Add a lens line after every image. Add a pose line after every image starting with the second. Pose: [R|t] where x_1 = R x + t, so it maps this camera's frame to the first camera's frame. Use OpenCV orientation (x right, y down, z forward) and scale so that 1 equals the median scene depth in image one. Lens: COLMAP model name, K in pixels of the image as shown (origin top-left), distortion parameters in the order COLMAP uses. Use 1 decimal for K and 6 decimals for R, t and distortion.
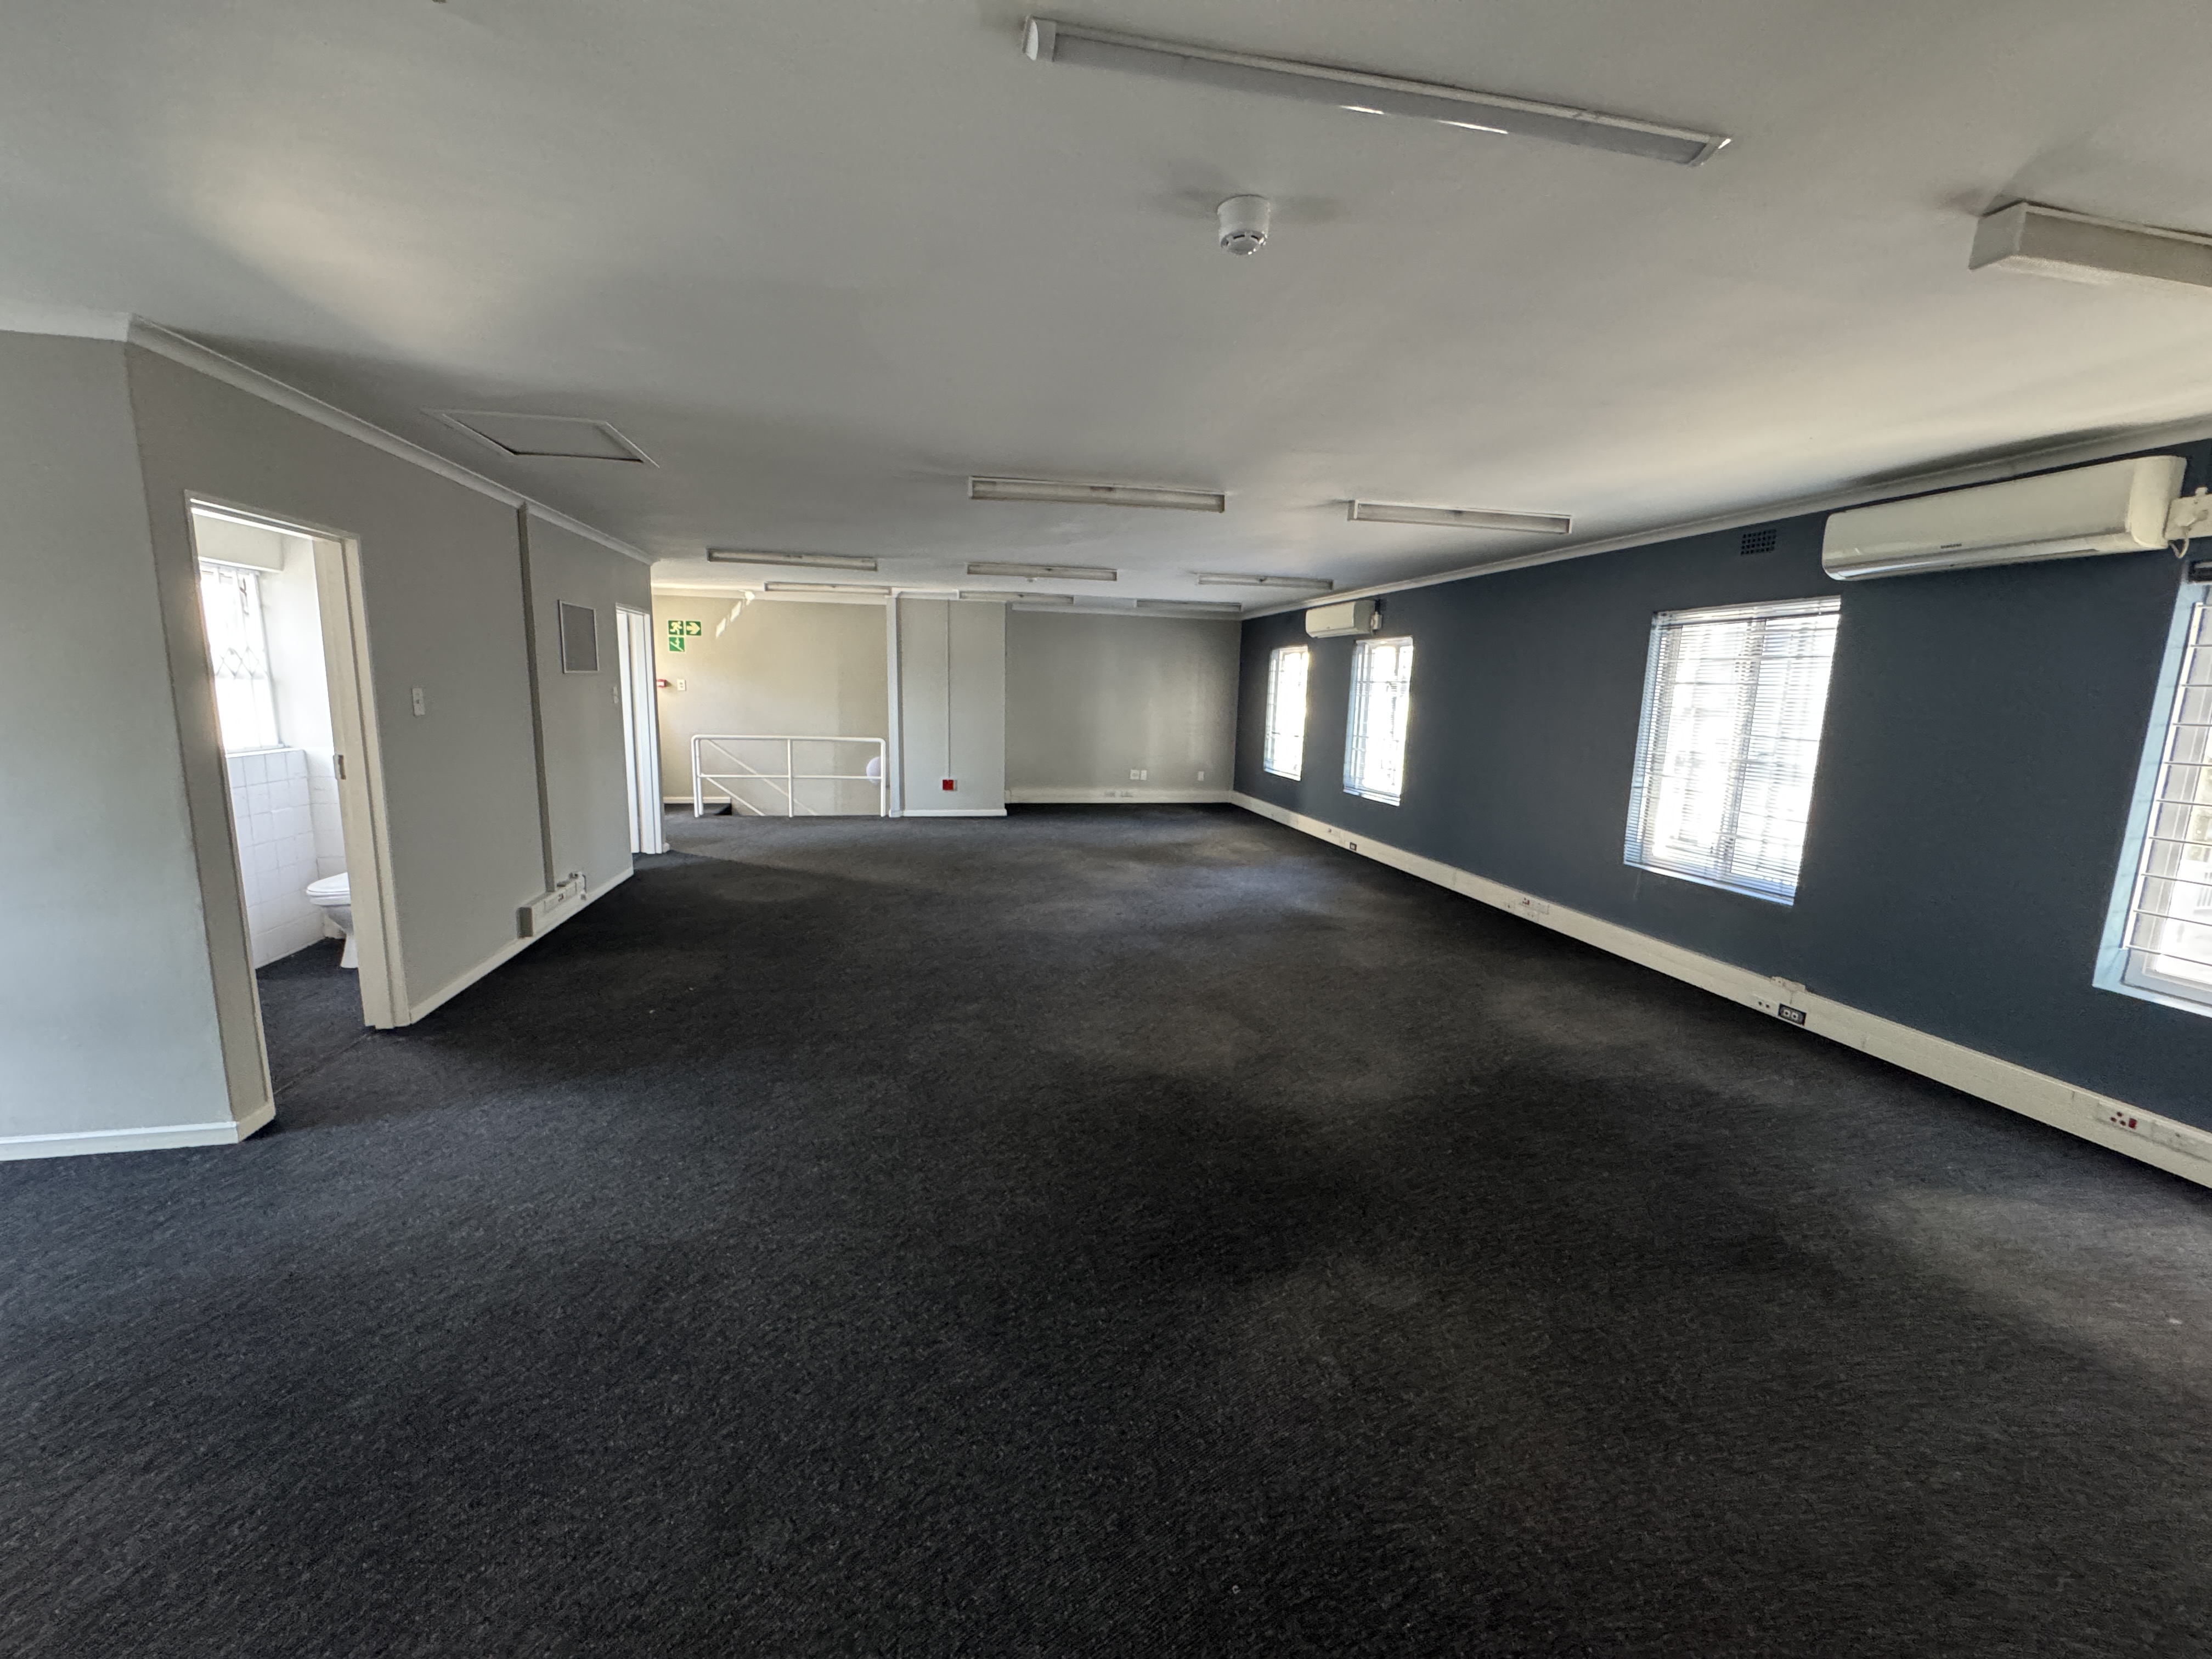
lens RADIAL K [[883.5, 0, 1109.0], [0, 883.5, 828.5], [0, 0, 1]] dist [-0.003450, 0.000980]
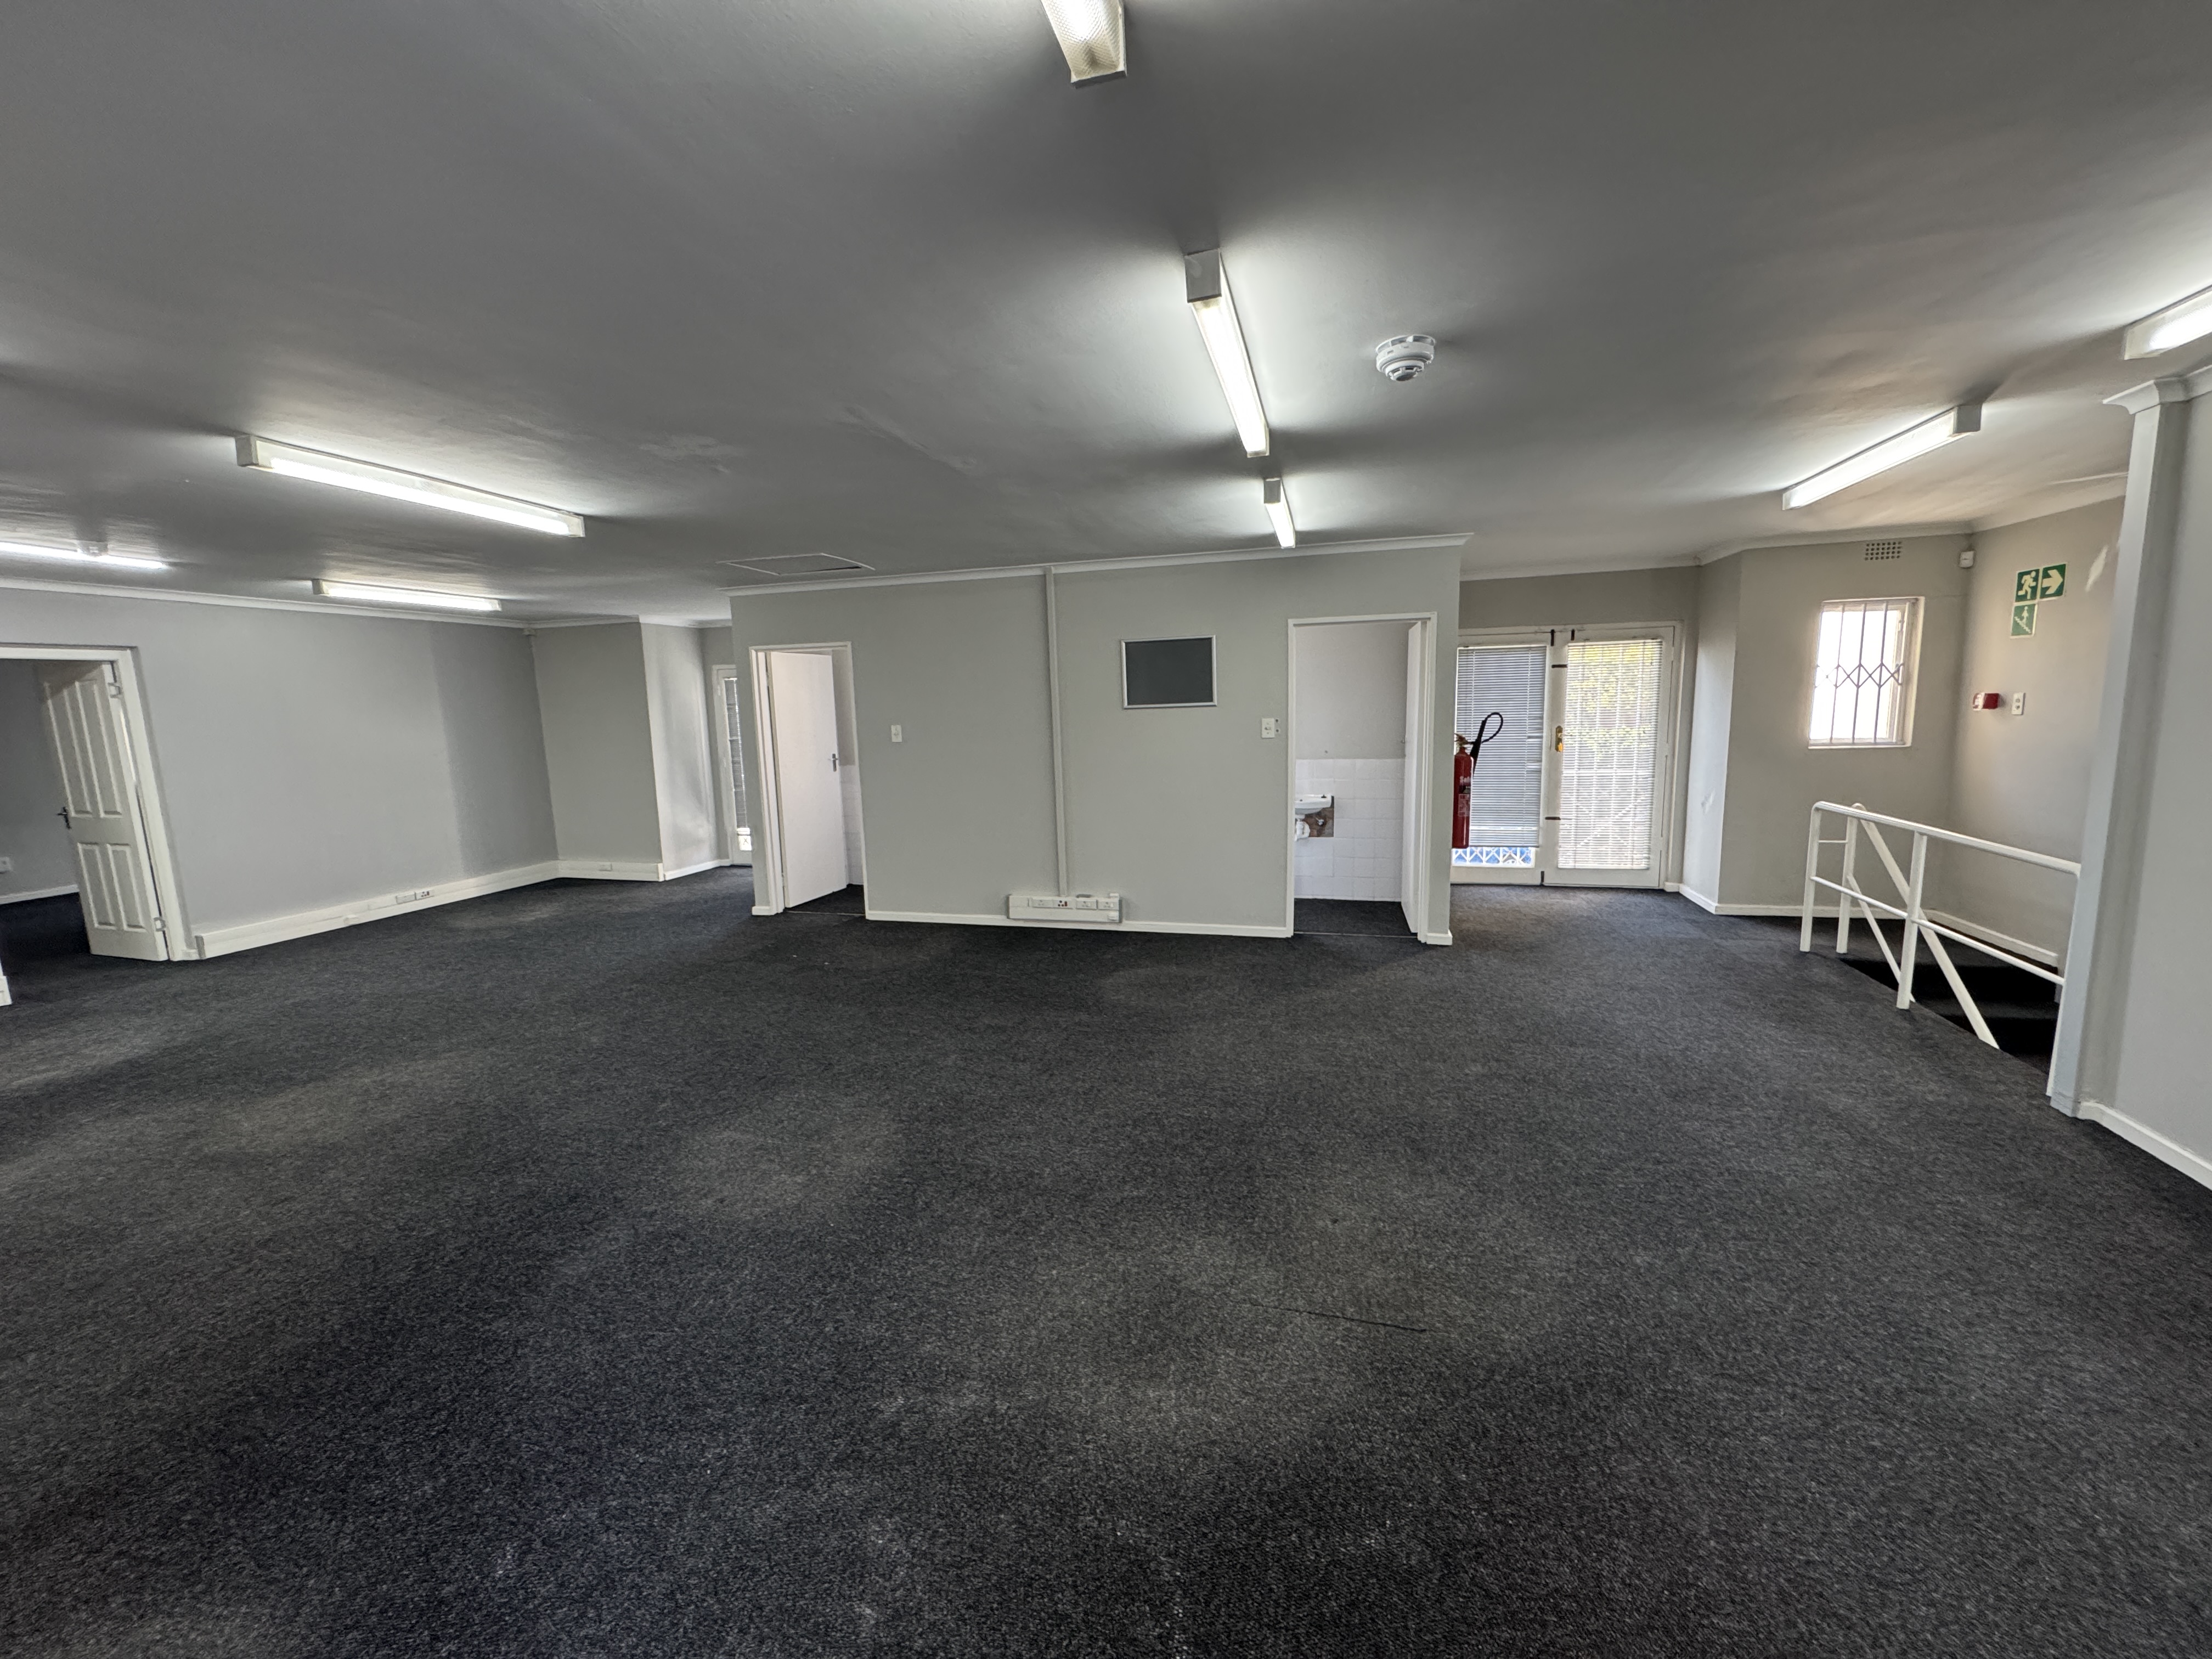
lens RADIAL K [[883.5, 0, 1108.4], [0, 883.5, 824.8], [0, 0, 1]] dist [-0.003450, 0.000980]
pose [[-0.462838, 0.110635, -0.879512, 0.355694], [-0.124504, 0.974232, 0.188069, -0.246990], [0.877656, 0.196548, -0.437137, 1.539759]]
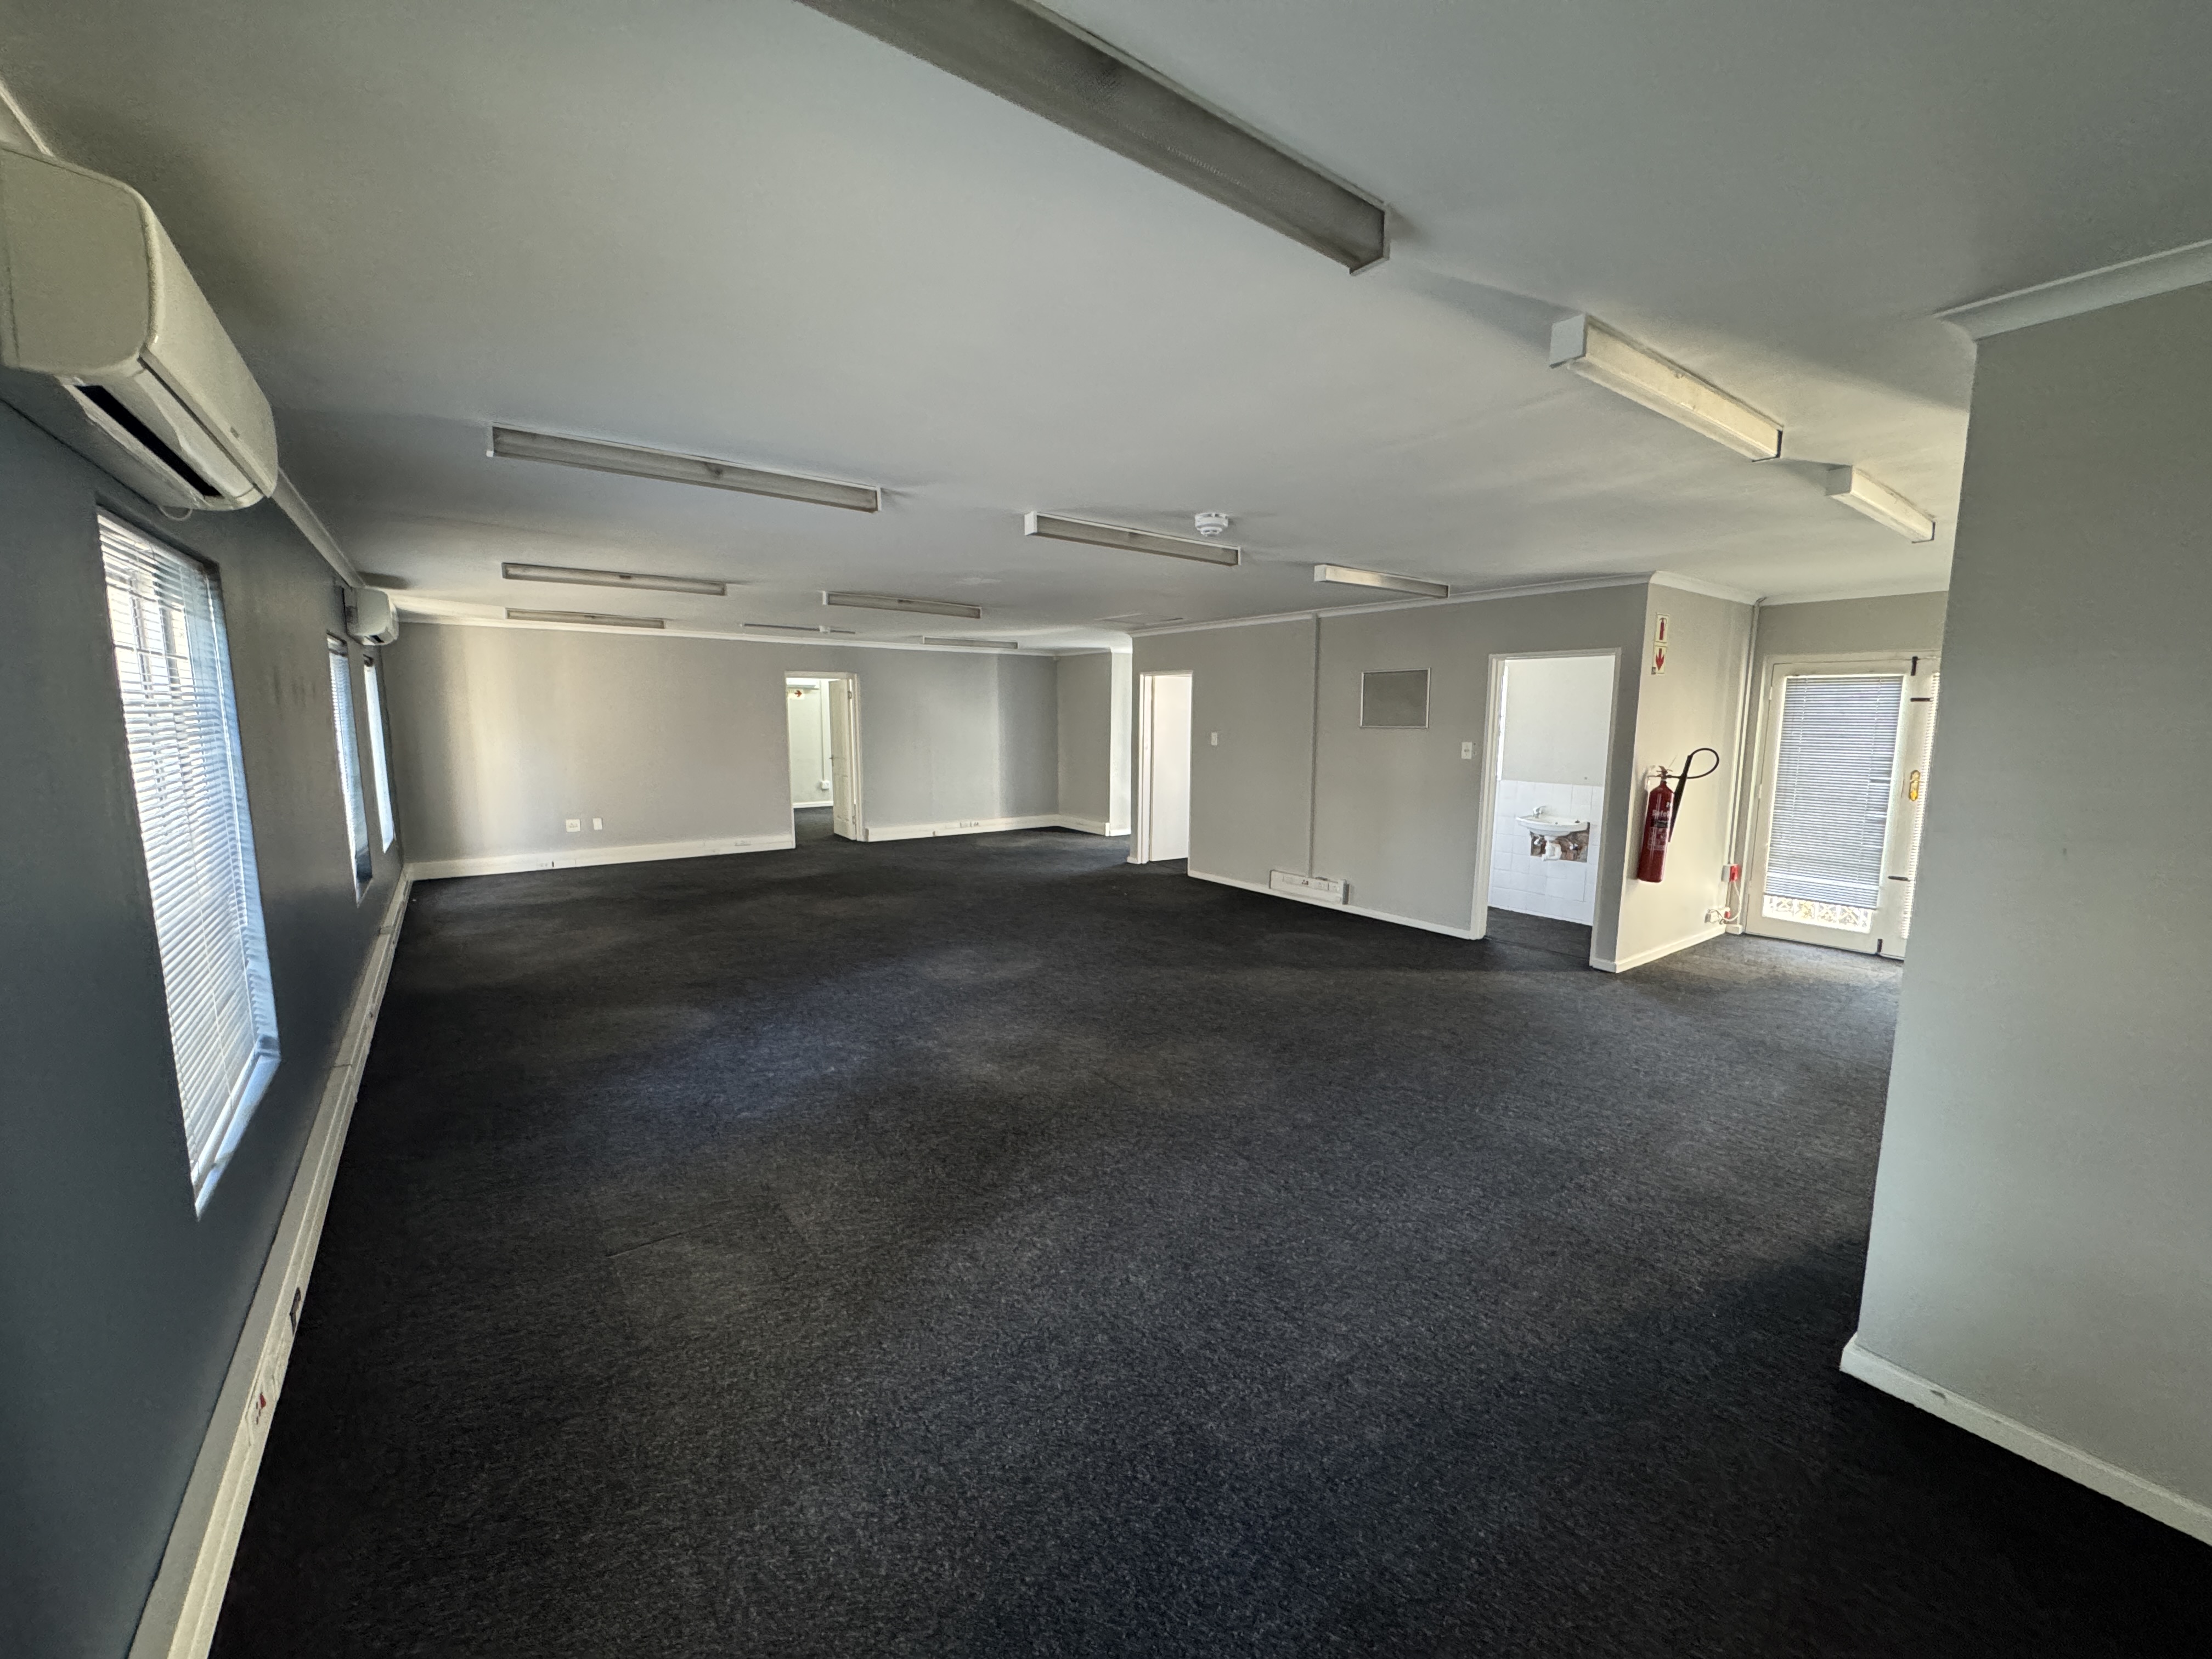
lens RADIAL K [[883.5, 0, 1107.6], [0, 883.5, 828.3], [0, 0, 1]] dist [-0.003450, 0.000980]
pose [[-0.911627, 0.022519, -0.410402, 0.256047], [-0.093662, 0.960845, 0.260774, -0.349626], [0.400205, 0.276168, -0.873823, 2.101254]]
